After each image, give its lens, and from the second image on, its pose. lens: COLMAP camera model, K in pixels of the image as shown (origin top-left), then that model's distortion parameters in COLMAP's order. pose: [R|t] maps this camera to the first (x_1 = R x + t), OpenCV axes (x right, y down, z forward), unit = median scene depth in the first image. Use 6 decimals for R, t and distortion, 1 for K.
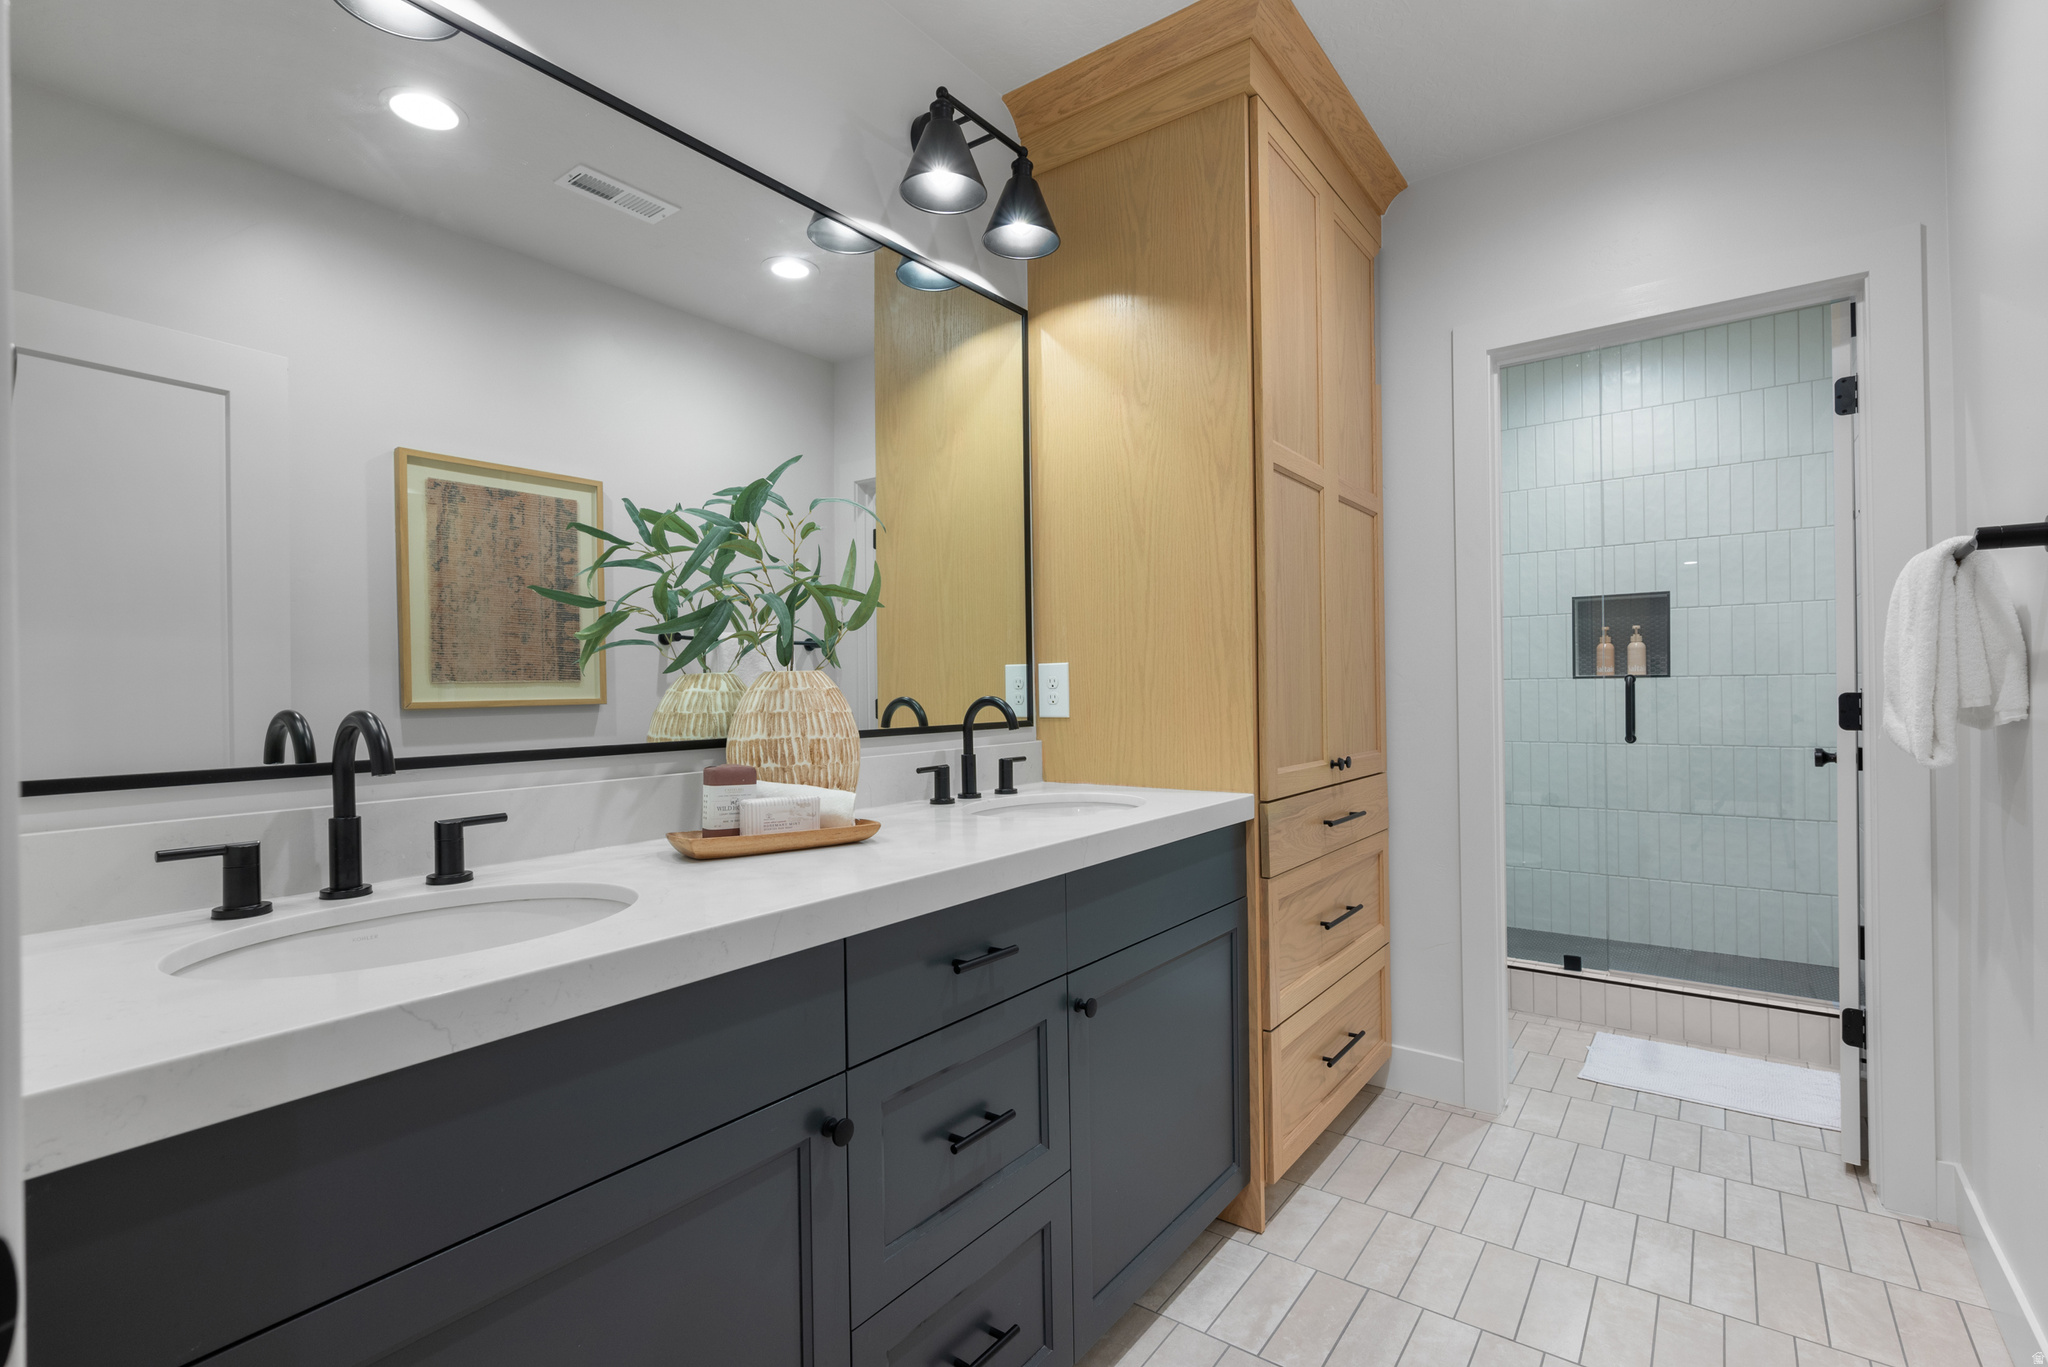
lens RADIAL K [[958.3, 0, 1024.5], [0, 958.3, 688.4], [0, 0, 1]] dist [0.000693, 0.000014]
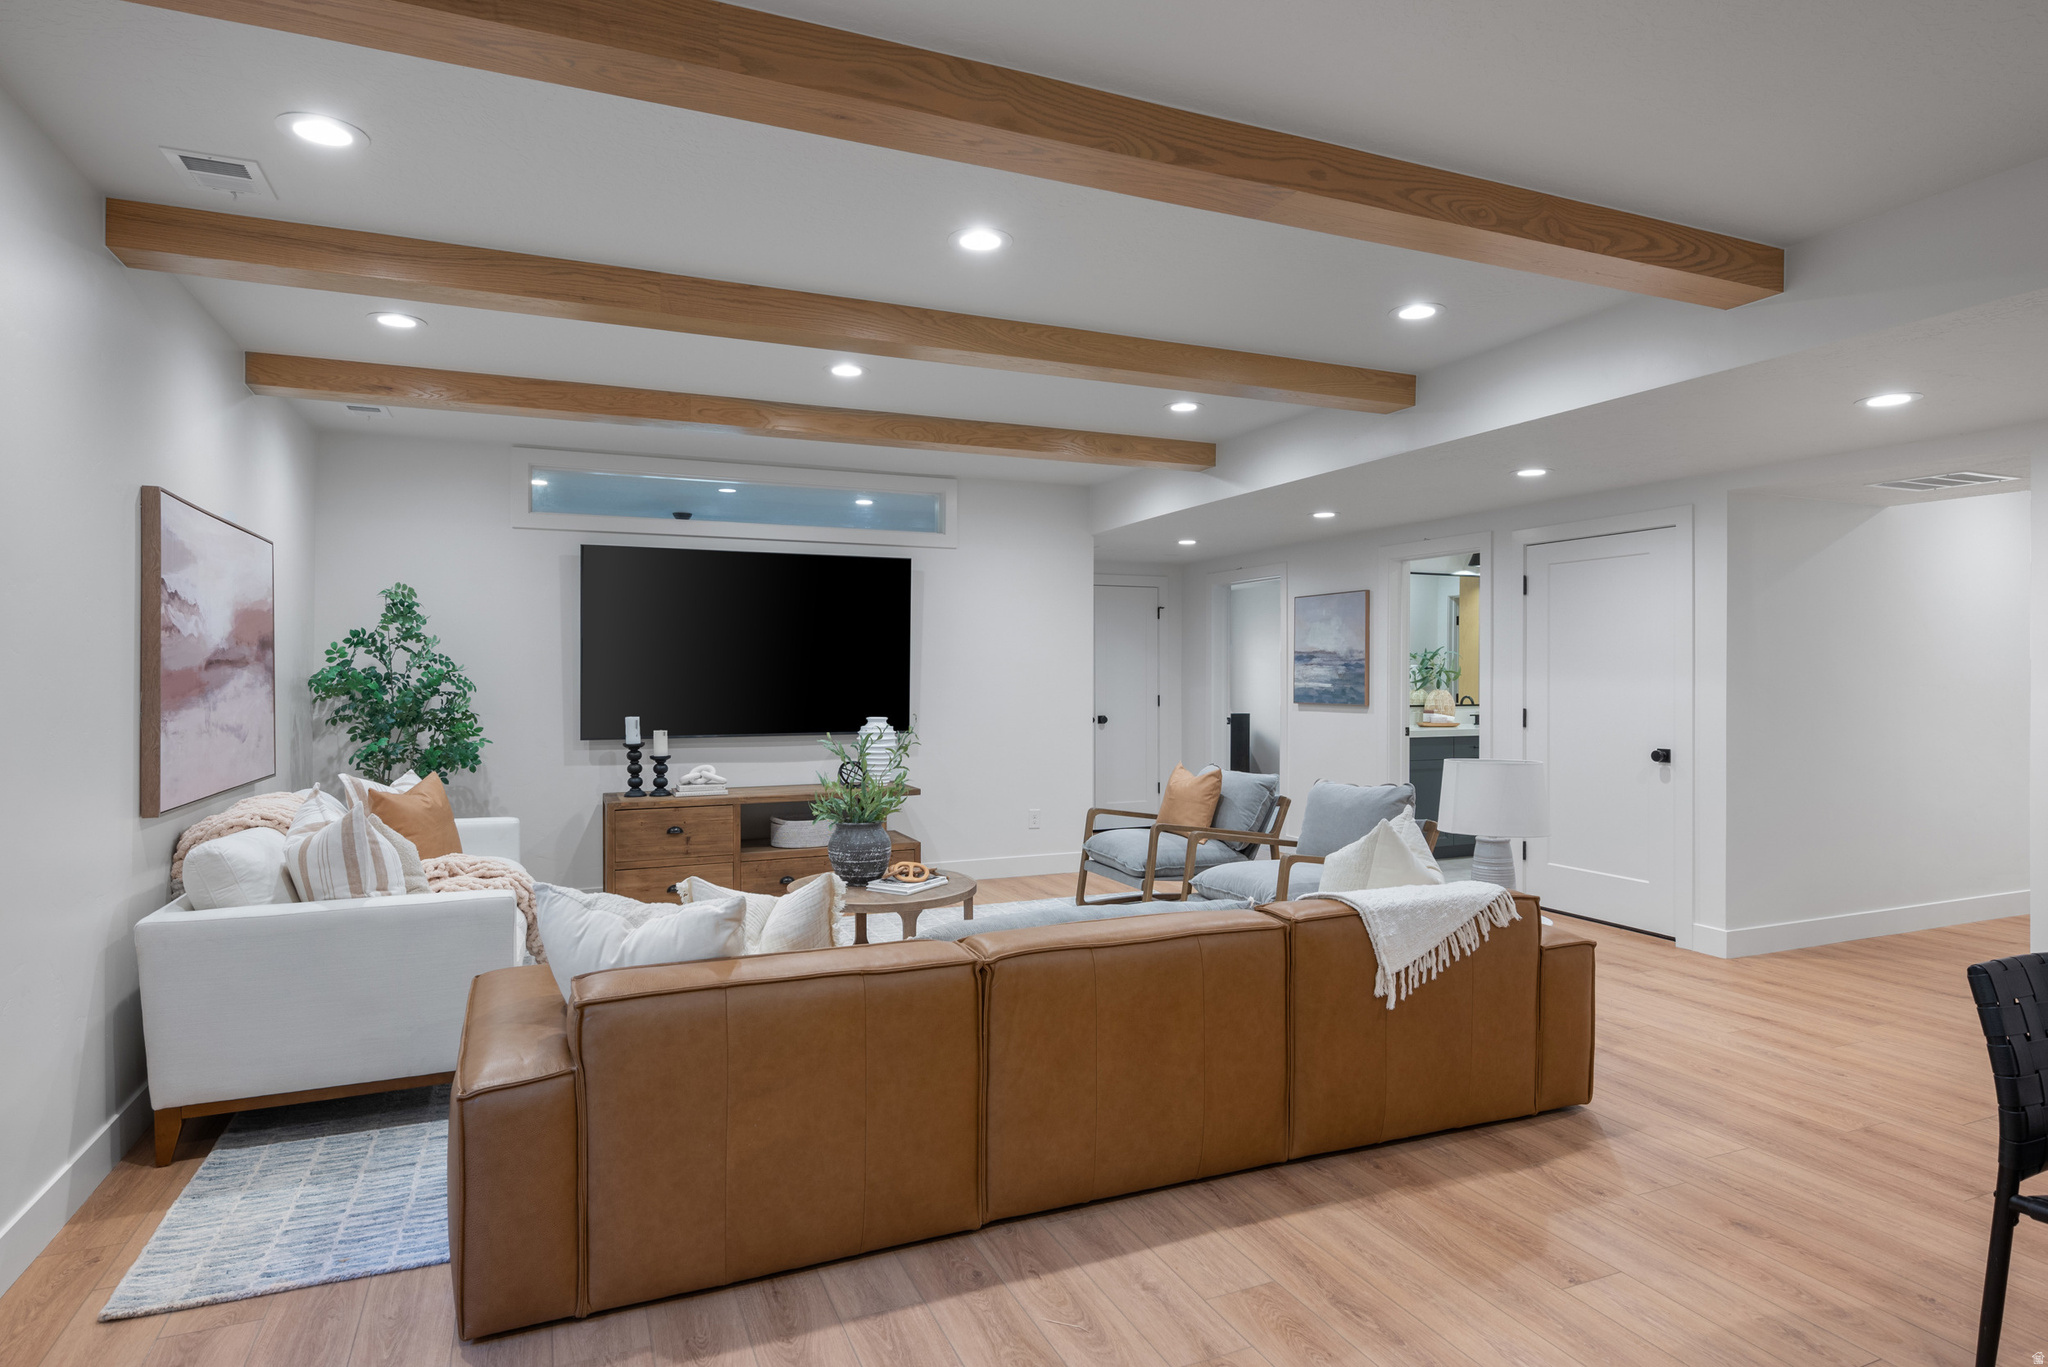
lens RADIAL K [[1171.1, 0, 1030.2], [0, 1171.1, 679.3], [0, 0, 1]] dist [0.006326, -0.001209]
pose [[0.854880, 0.010122, -0.518726, 0.910150], [-0.004663, 0.999919, 0.011827, -0.118909], [0.518804, -0.007692, 0.854859, -4.425535]]
